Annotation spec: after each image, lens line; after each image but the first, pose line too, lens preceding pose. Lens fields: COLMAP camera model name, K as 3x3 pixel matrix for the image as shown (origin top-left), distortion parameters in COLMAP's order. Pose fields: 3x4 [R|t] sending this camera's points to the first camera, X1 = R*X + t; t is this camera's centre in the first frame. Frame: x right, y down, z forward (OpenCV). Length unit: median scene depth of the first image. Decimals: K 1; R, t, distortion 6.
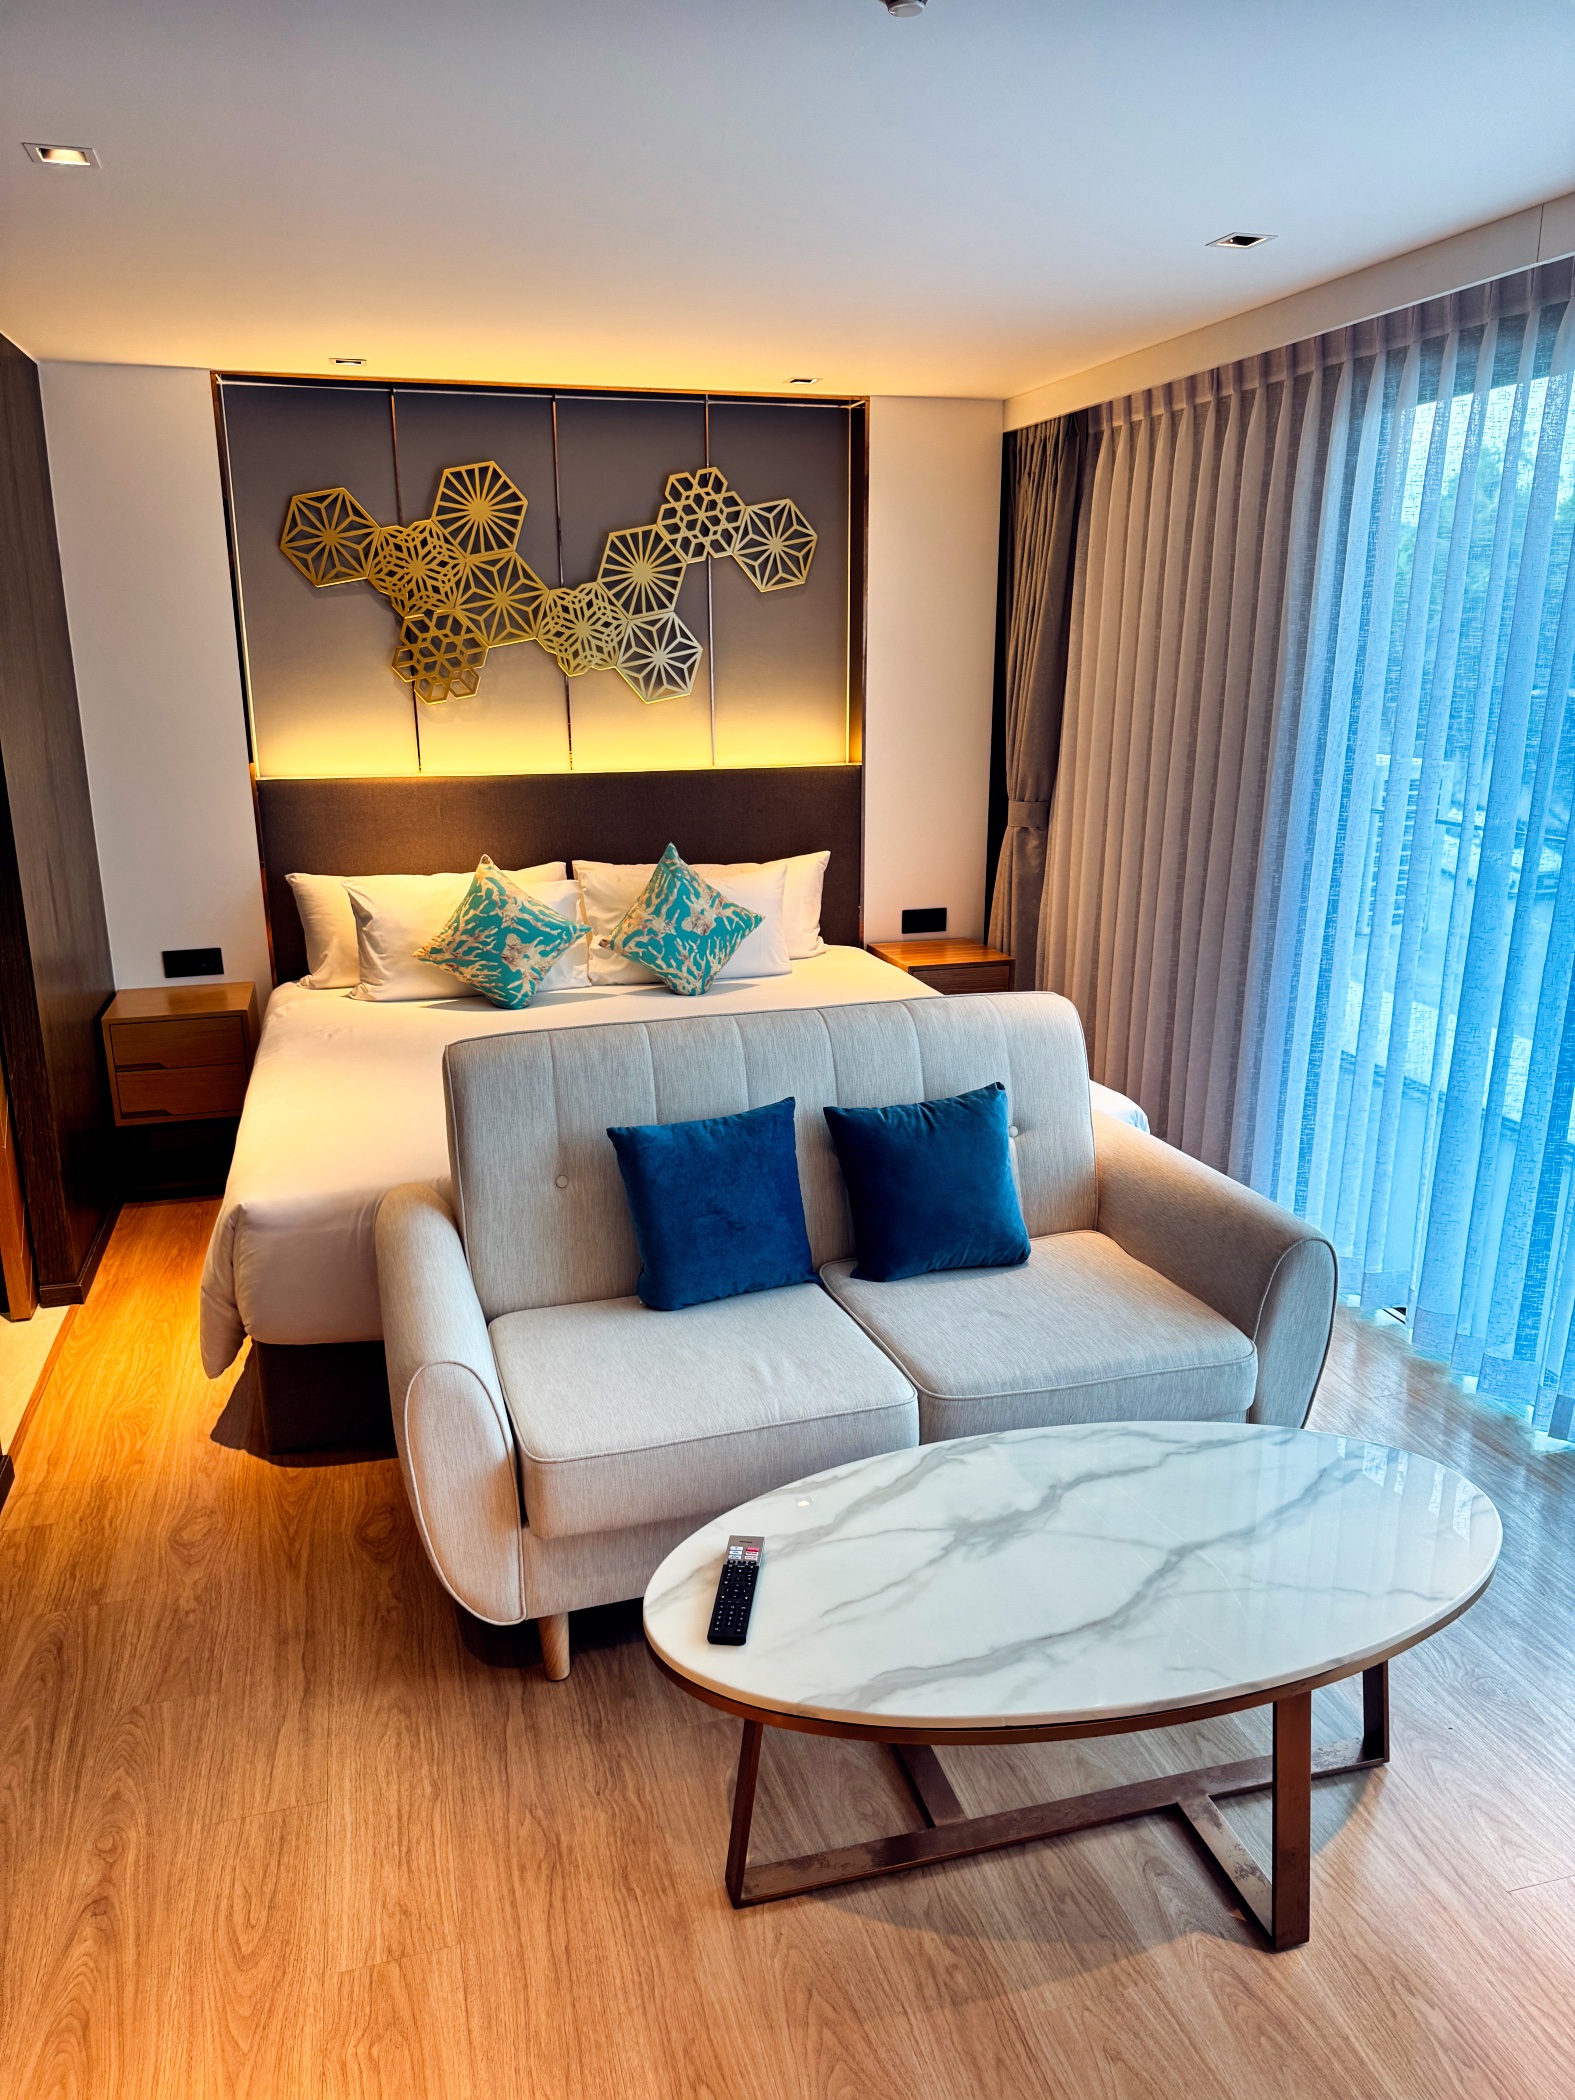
lens RADIAL K [[1477.1, 0, 784.5], [0, 1477.1, 1054.9], [0, 0, 1]] dist [0.193700, -0.393214]
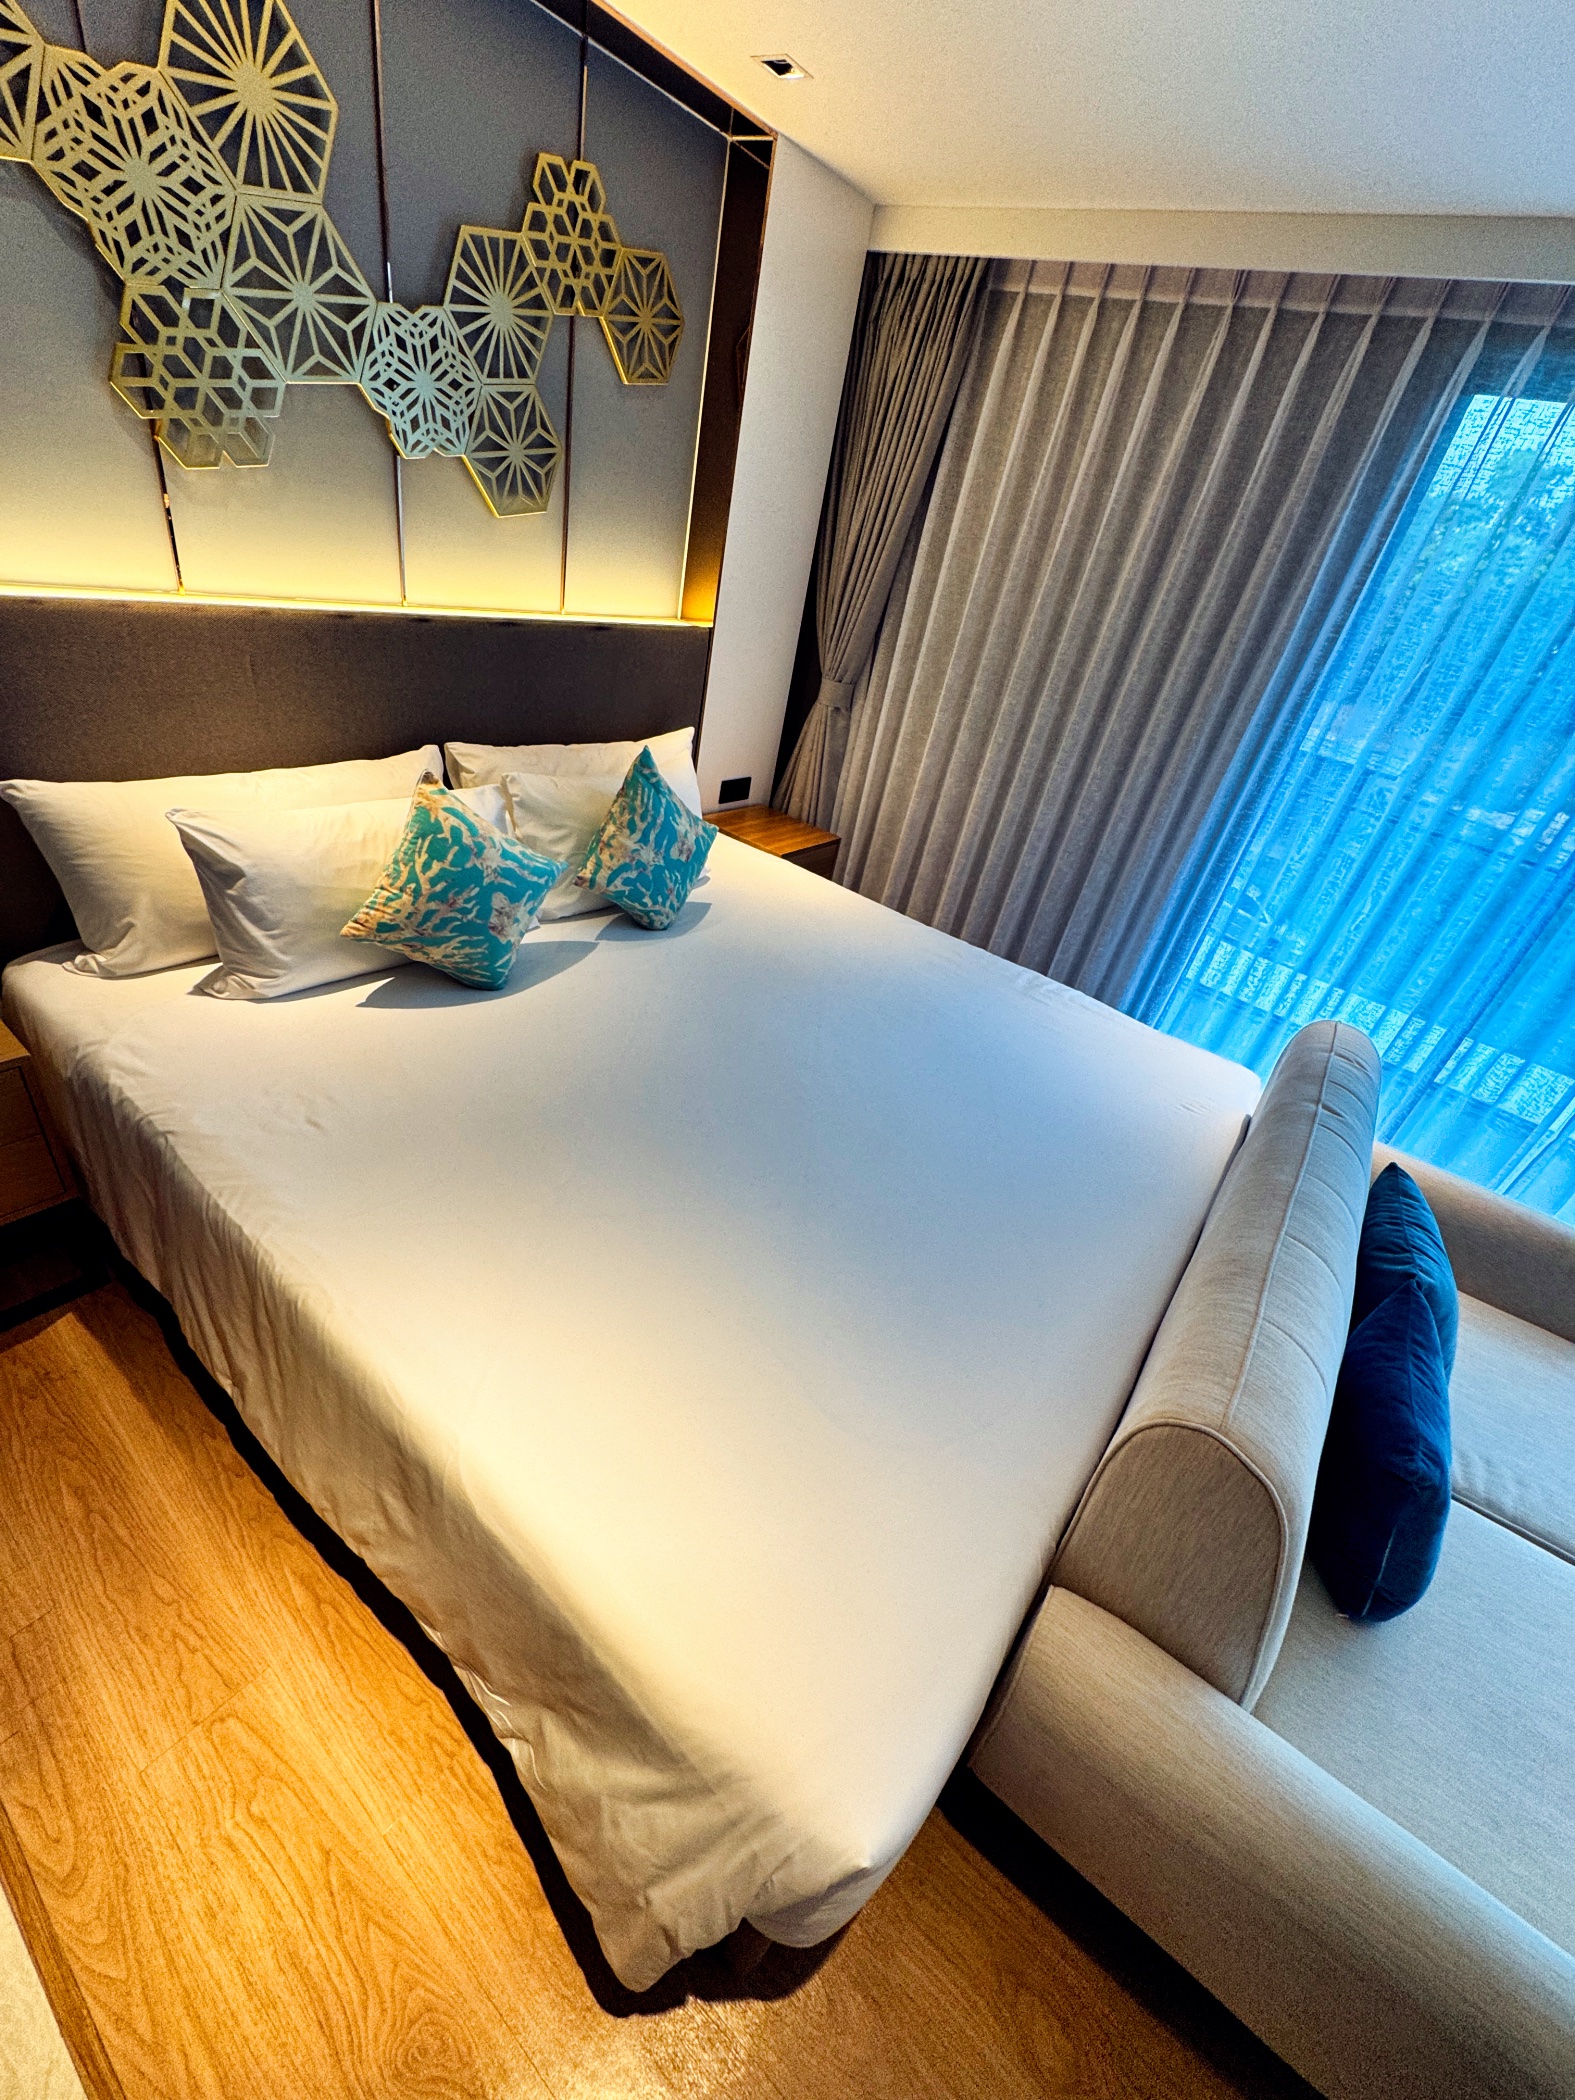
lens RADIAL K [[837.0, 0, 787.3], [0, 837.0, 1047.8], [0, 0, 1]] dist [-0.000658, 0.000311]
pose [[0.788770, -0.191302, 0.584162, -0.299493], [-0.024165, 0.939954, 0.340446, -0.140619], [-0.614213, -0.282650, 0.736785, 0.560243]]
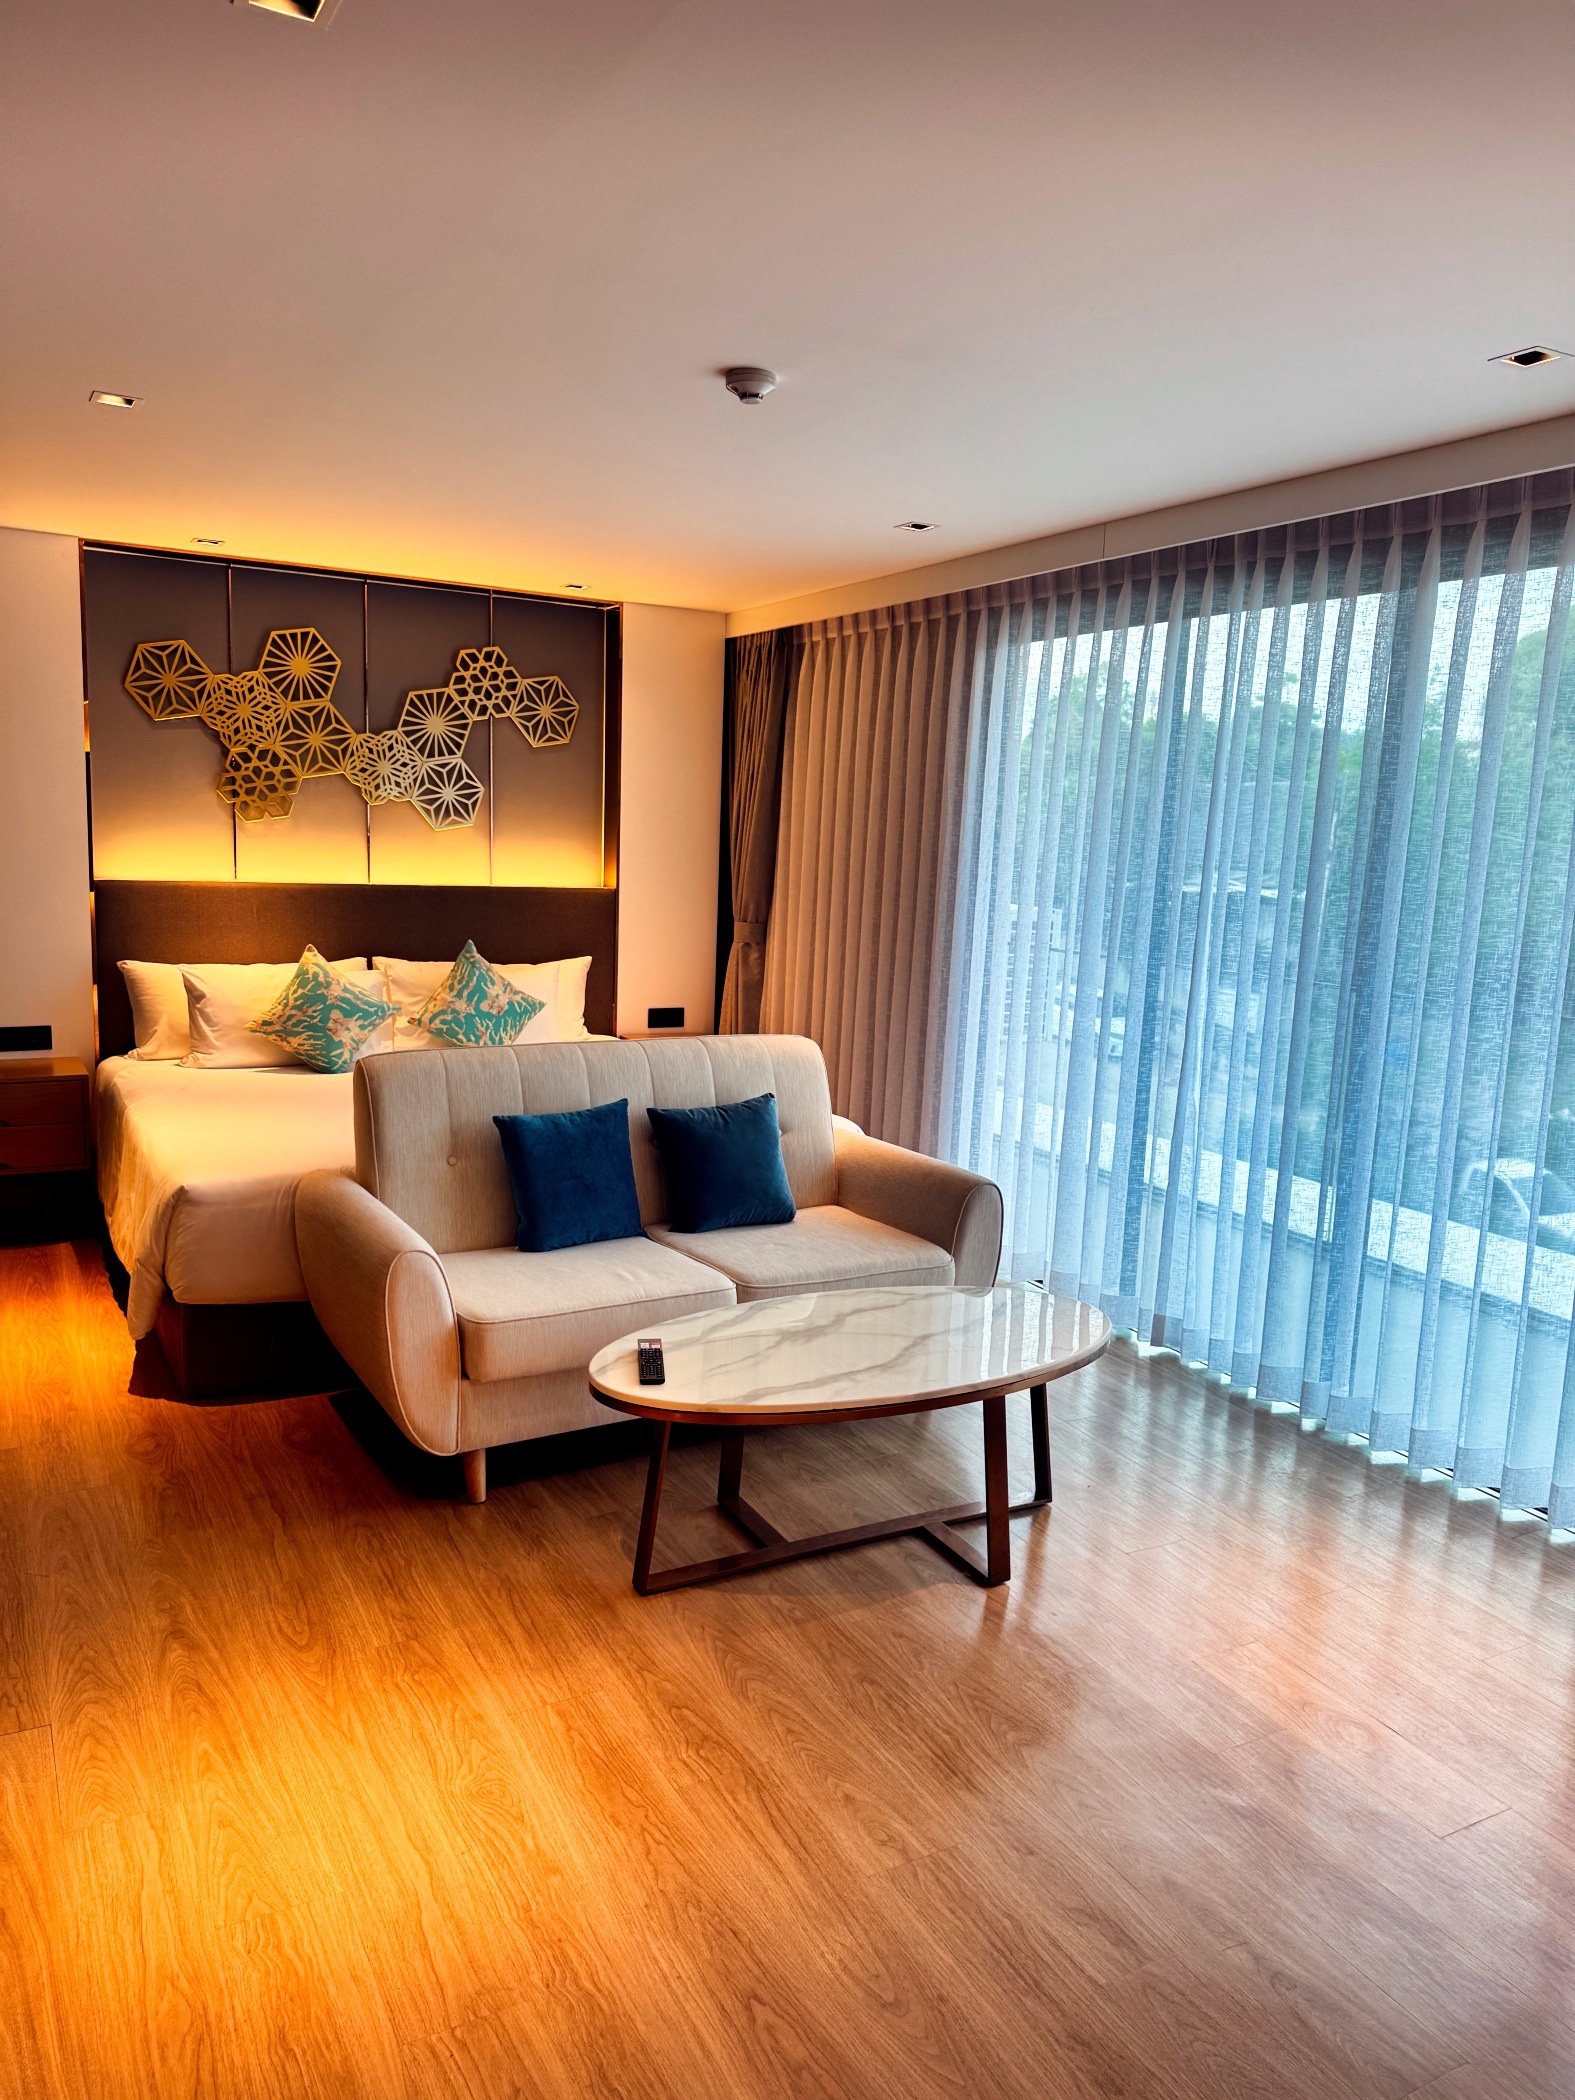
lens RADIAL K [[1477.1, 0, 784.5], [0, 1477.1, 1054.9], [0, 0, 1]] dist [0.193700, -0.393214]
pose [[0.973694, 0.007590, 0.227734, -0.099525], [0.018283, 0.993620, -0.111284, 0.087279], [-0.227126, 0.112521, 0.967343, -0.215004]]
